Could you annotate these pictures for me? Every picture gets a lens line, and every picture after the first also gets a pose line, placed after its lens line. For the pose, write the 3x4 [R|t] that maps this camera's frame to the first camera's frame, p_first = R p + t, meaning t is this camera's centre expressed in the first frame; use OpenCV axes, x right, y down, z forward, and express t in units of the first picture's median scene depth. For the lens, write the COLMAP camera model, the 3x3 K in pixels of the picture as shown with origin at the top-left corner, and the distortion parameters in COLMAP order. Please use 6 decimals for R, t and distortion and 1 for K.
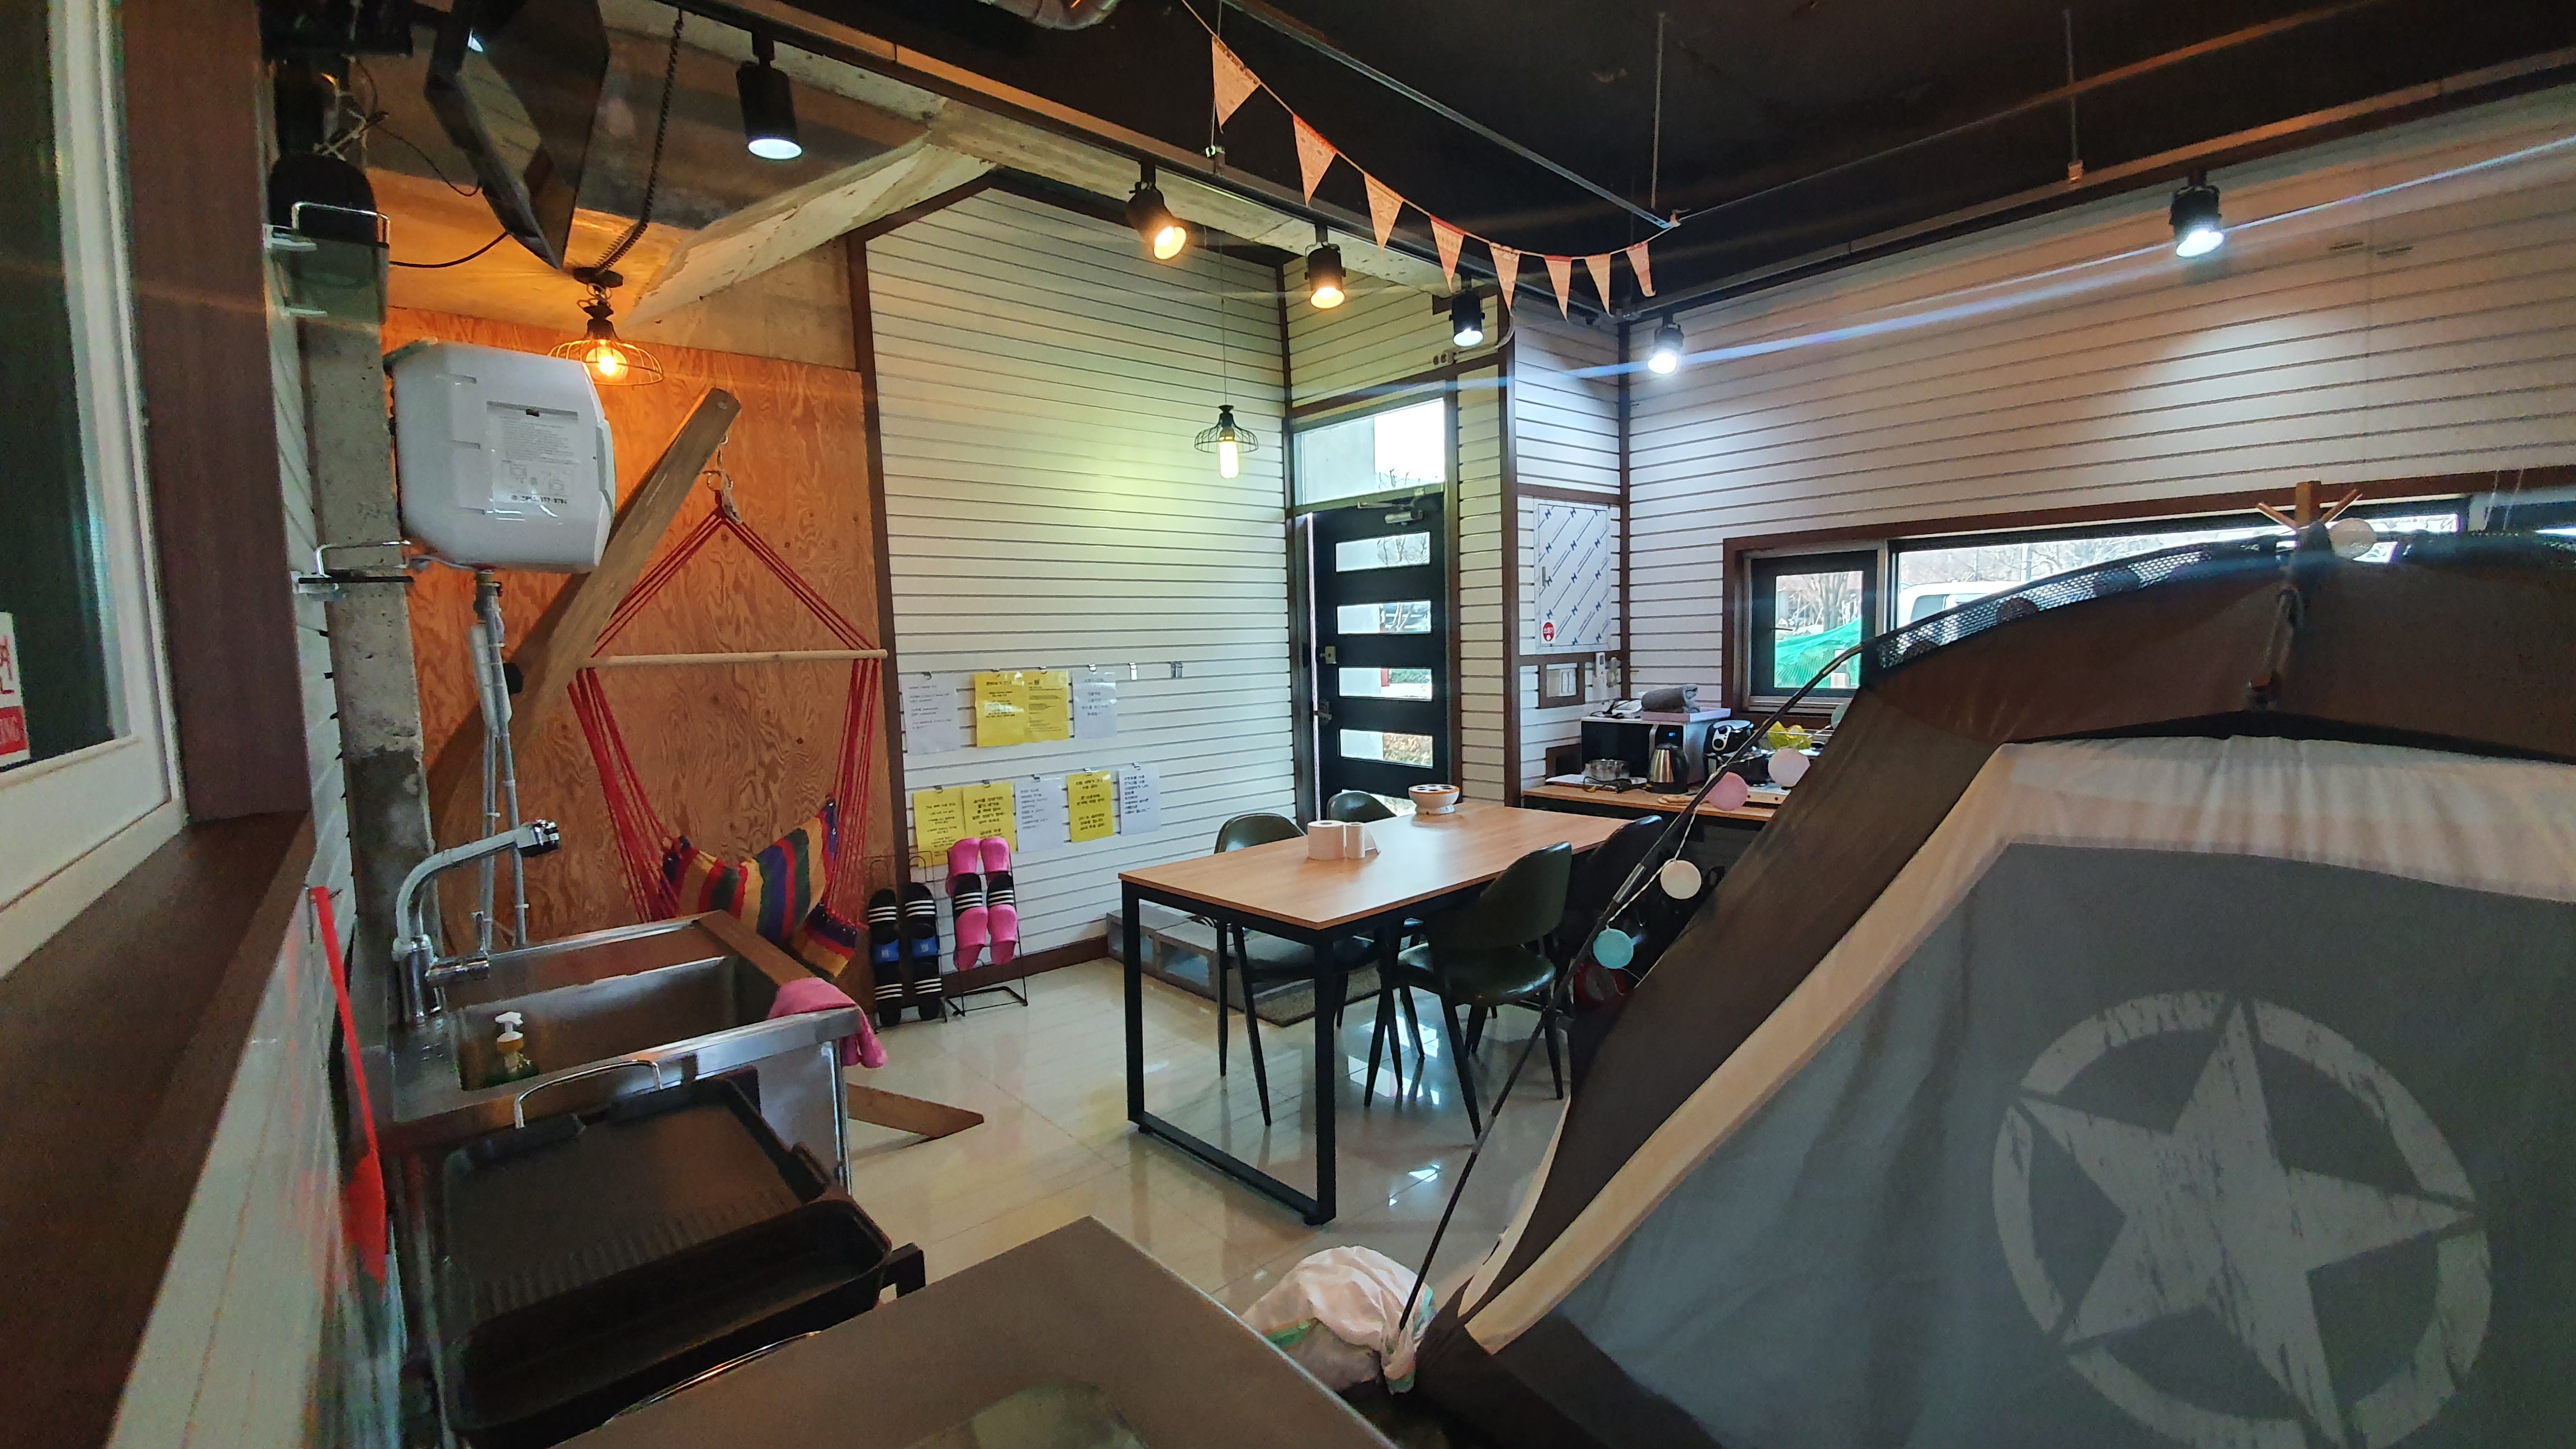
lens RADIAL K [[1022.4, 0, 1304.3], [0, 1022.4, 712.1], [0, 0, 1]] dist [0.006445, -0.000316]
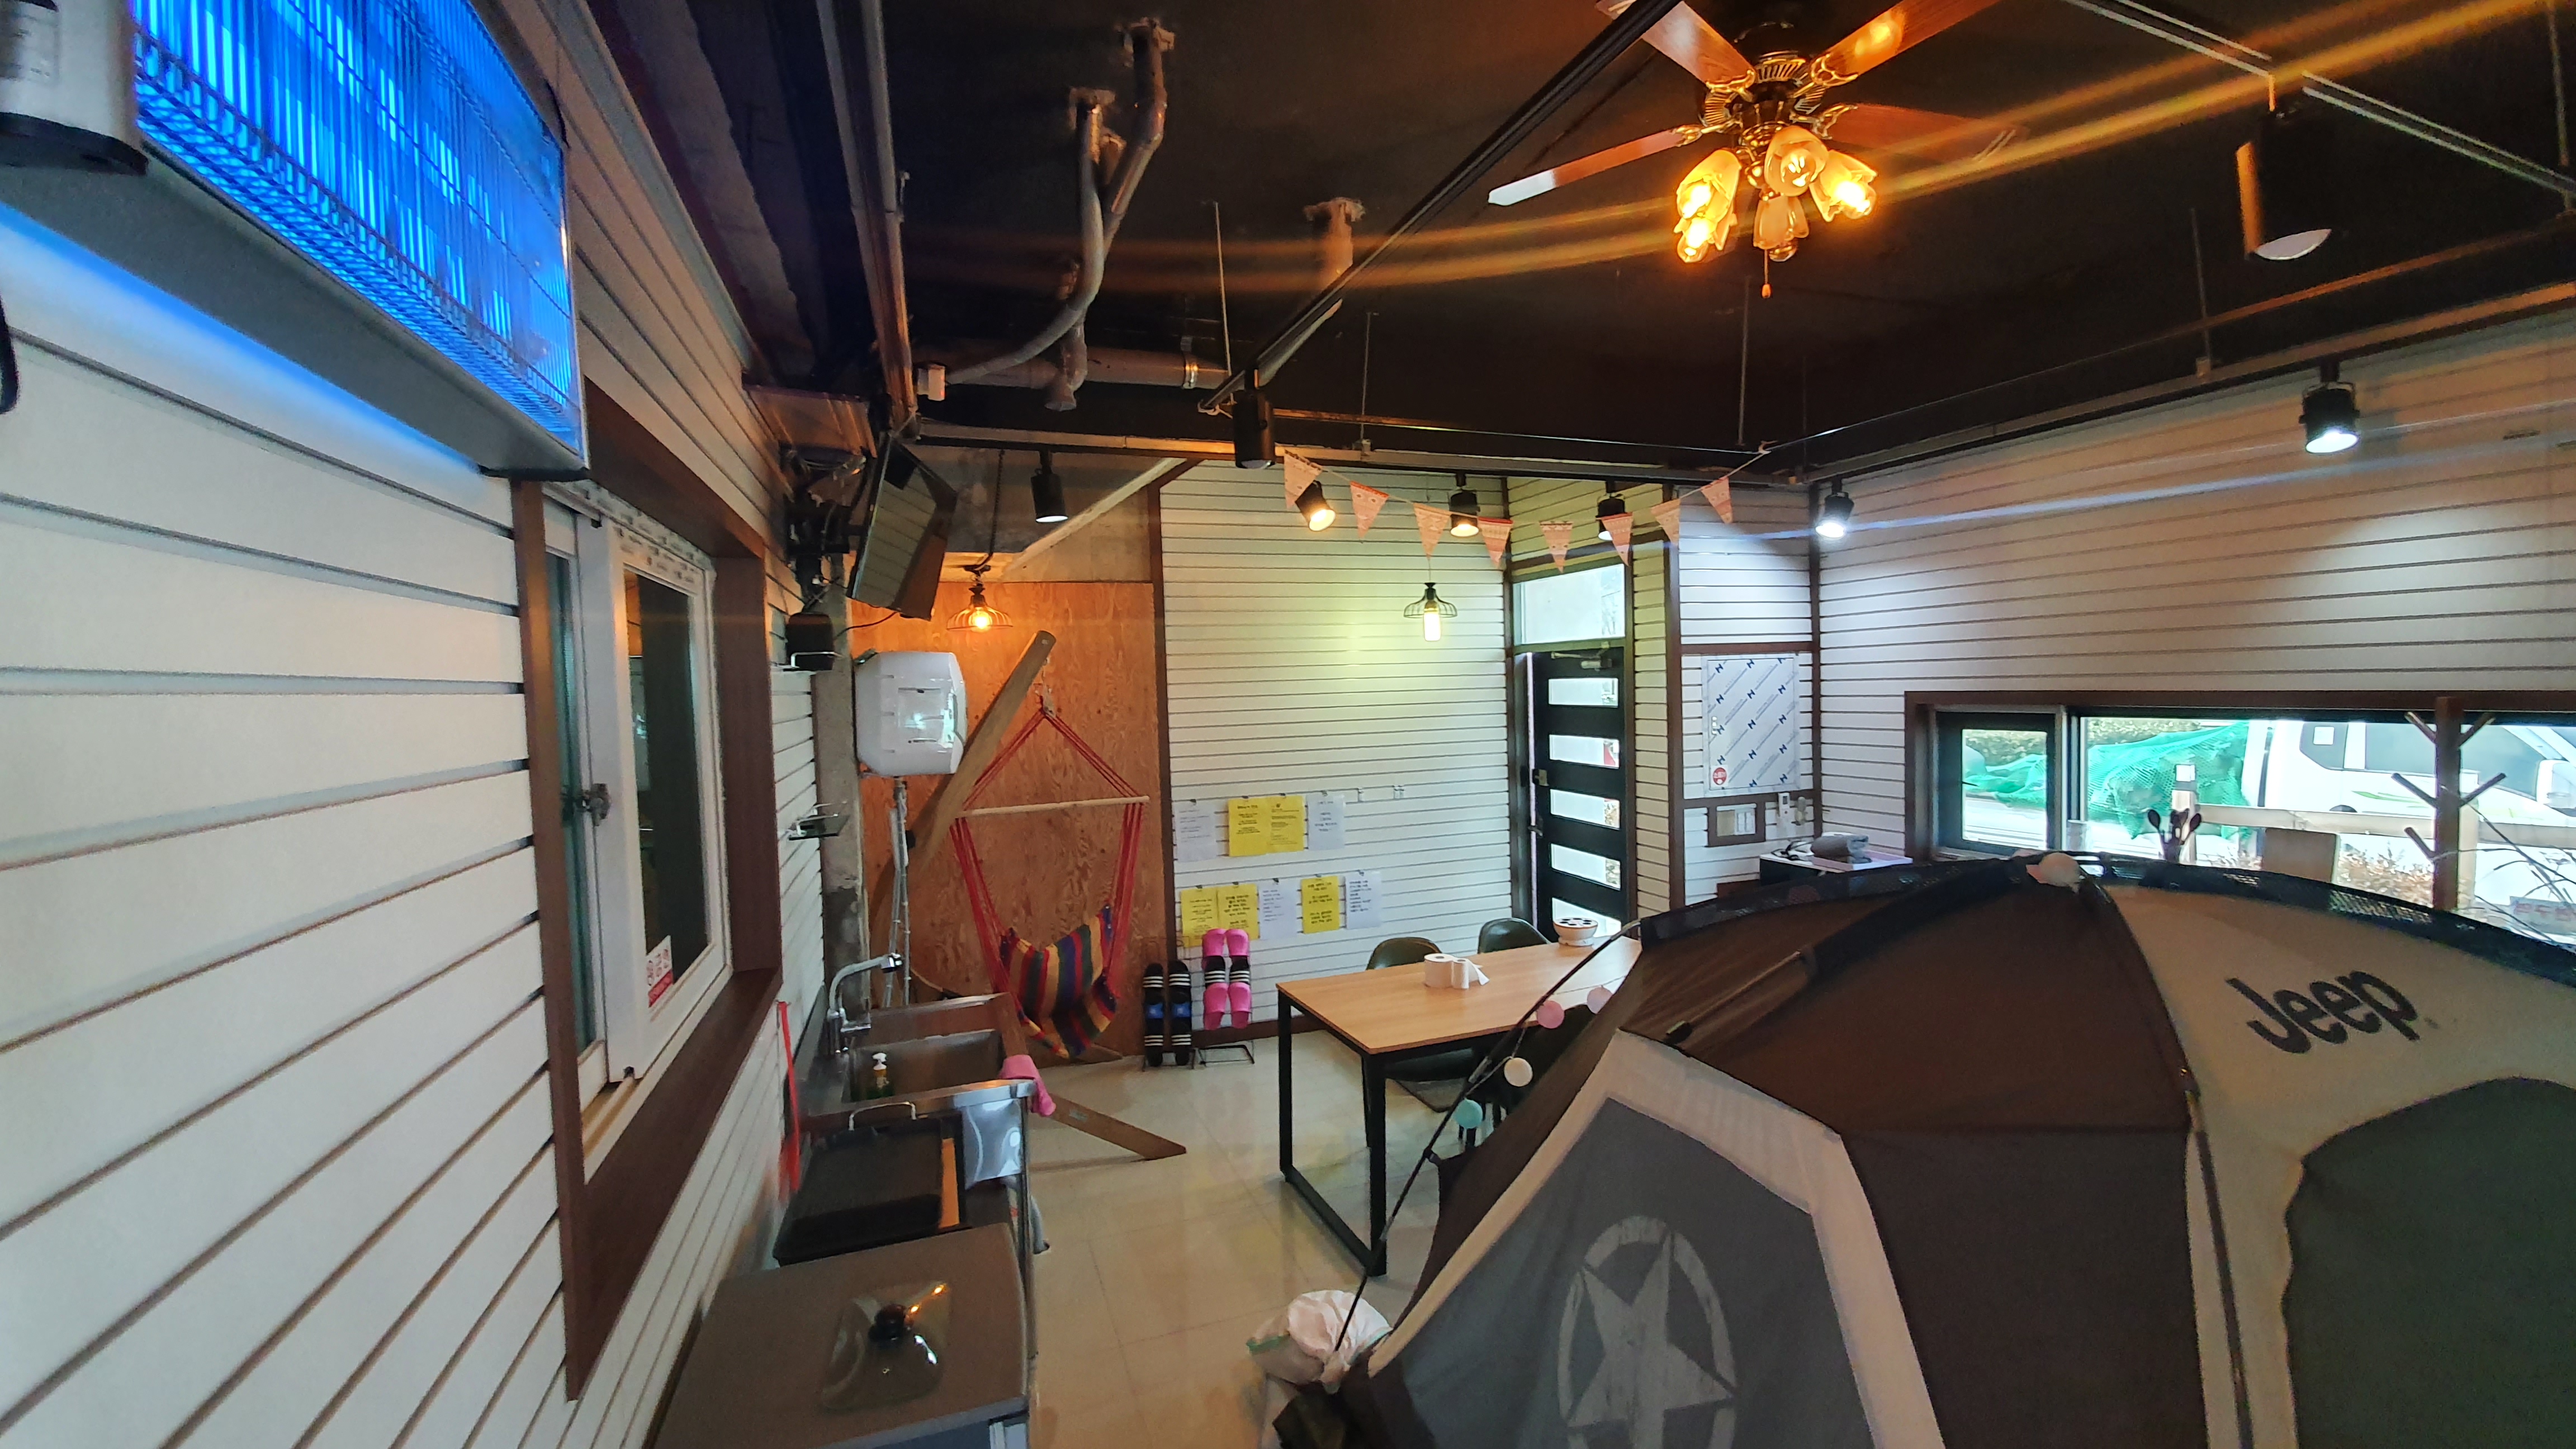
lens RADIAL K [[949.6, 0, 1269.4], [0, 949.6, 730.2], [0, 0, 1]] dist [-0.002474, -0.001025]
pose [[0.932443, 0.007191, -0.361246, 0.172945], [-0.023278, 0.998920, -0.040200, -0.083614], [0.360567, 0.045894, 0.931604, -0.124518]]
